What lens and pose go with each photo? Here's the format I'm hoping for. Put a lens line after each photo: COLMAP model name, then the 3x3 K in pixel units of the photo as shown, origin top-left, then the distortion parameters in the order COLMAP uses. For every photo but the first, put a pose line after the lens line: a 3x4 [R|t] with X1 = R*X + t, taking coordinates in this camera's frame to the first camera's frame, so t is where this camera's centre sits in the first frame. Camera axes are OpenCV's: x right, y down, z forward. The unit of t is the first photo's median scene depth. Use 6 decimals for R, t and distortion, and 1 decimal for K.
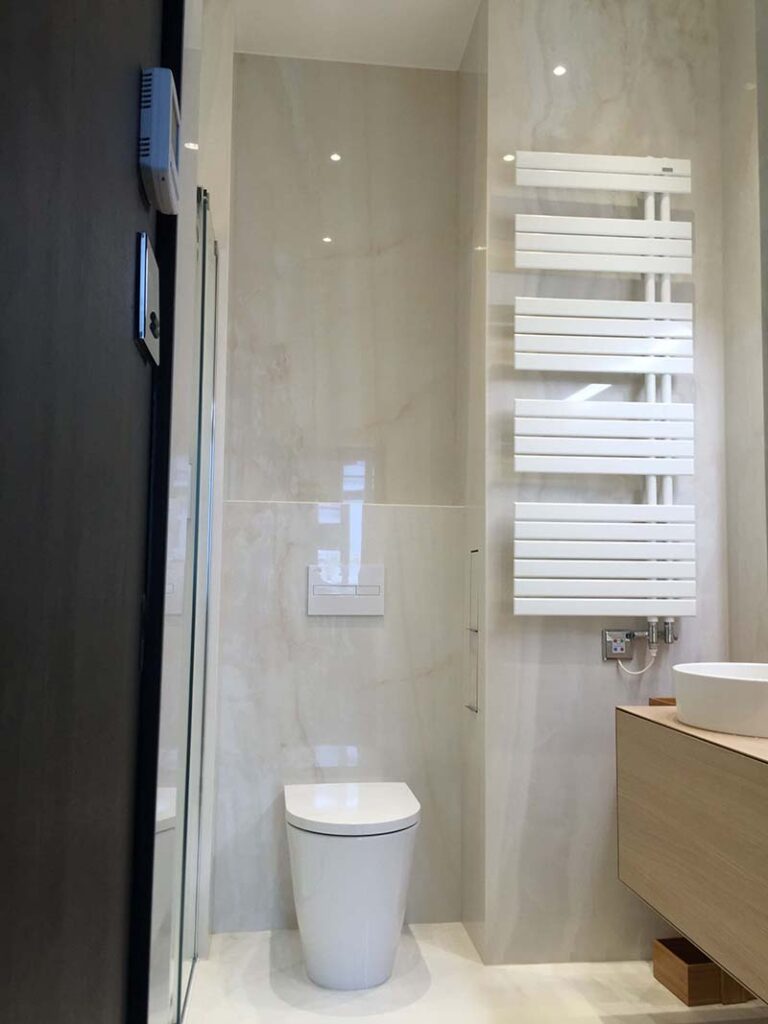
lens RADIAL K [[882.0, 0, 386.9], [0, 882.0, 512.3], [0, 0, 1]] dist [0.019292, -0.009097]
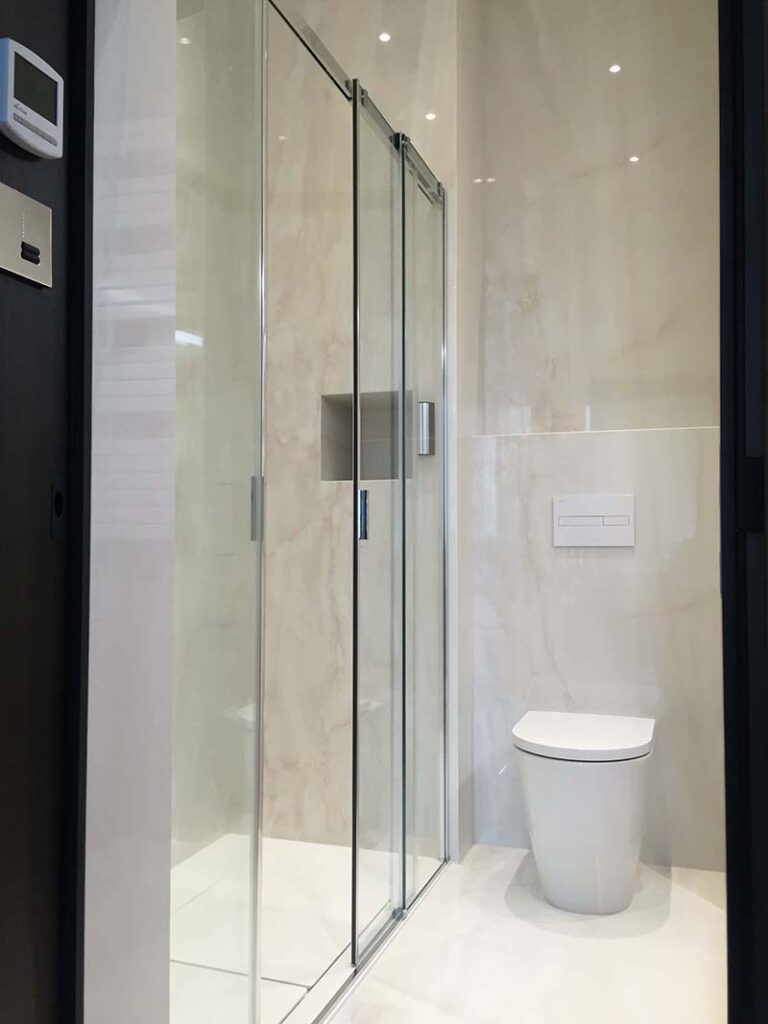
lens RADIAL K [[882.0, 0, 386.9], [0, 882.0, 512.3], [0, 0, 1]] dist [0.019292, -0.009097]
pose [[0.897424, -0.018954, -0.440762, 0.181803], [0.042622, 0.998128, 0.043860, 0.026628], [0.439106, -0.058147, 0.896552, 0.024668]]
